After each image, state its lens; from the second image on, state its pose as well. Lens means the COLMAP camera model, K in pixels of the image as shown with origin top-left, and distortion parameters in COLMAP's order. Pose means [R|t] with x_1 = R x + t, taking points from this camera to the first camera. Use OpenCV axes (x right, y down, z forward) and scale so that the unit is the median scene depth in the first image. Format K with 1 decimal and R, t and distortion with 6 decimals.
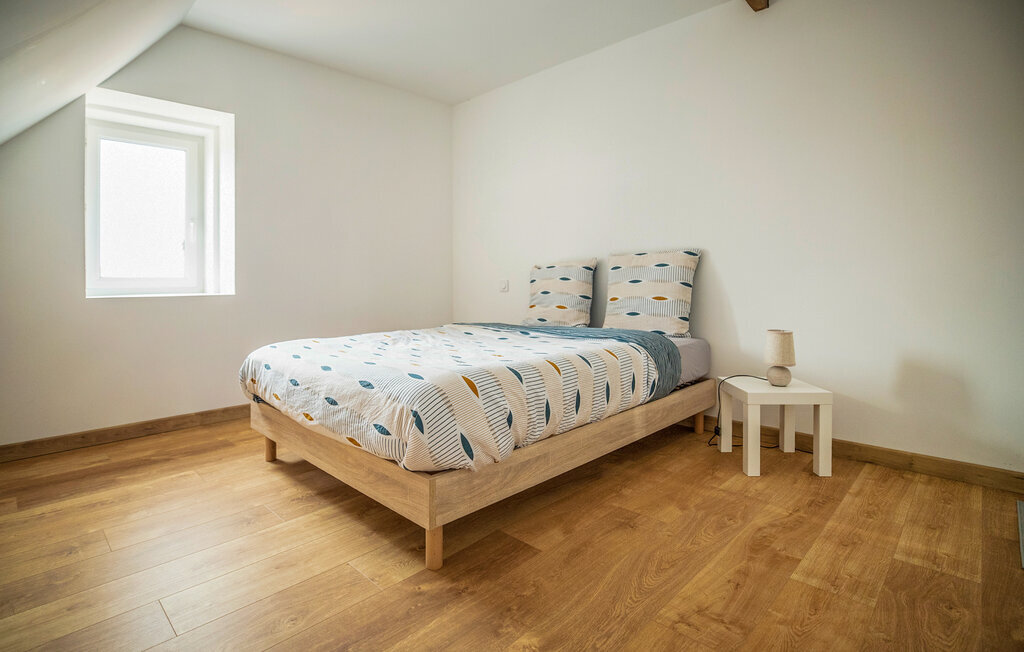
lens RADIAL K [[475.0, 0, 540.9], [0, 475.0, 280.4], [0, 0, 1]] dist [-0.030855, 0.006190]
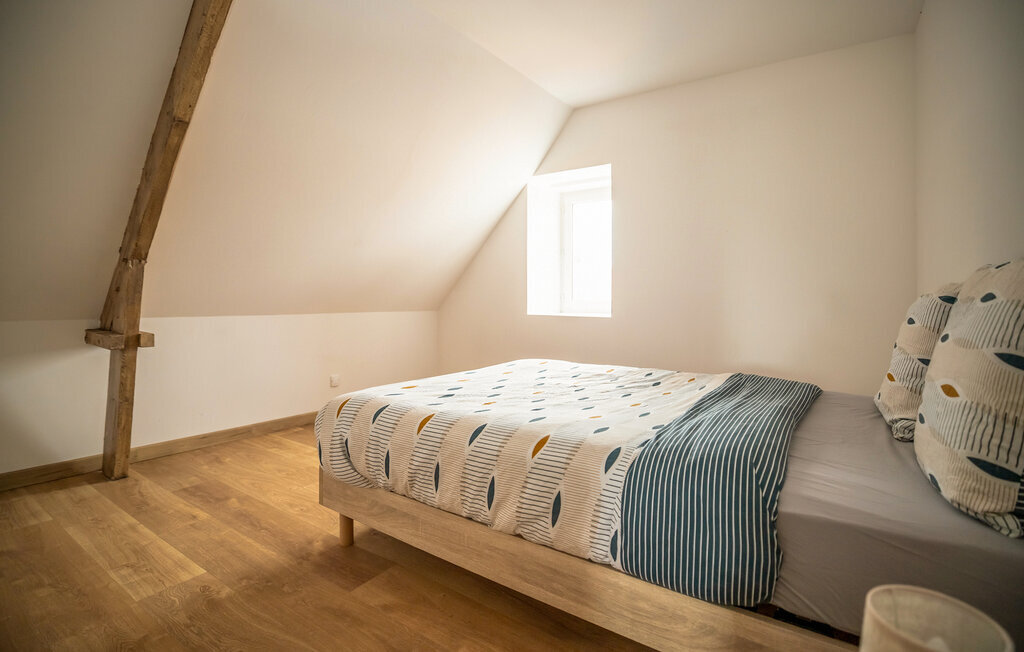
lens RADIAL K [[475.0, 0, 501.2], [0, 475.0, 300.0], [0, 0, 1]] dist [-0.030855, 0.006190]
pose [[0.156674, 0.015629, -0.987527, 0.915846], [-0.010917, 0.999841, 0.014092, -0.052807], [0.987590, 0.008574, 0.156820, 1.036478]]
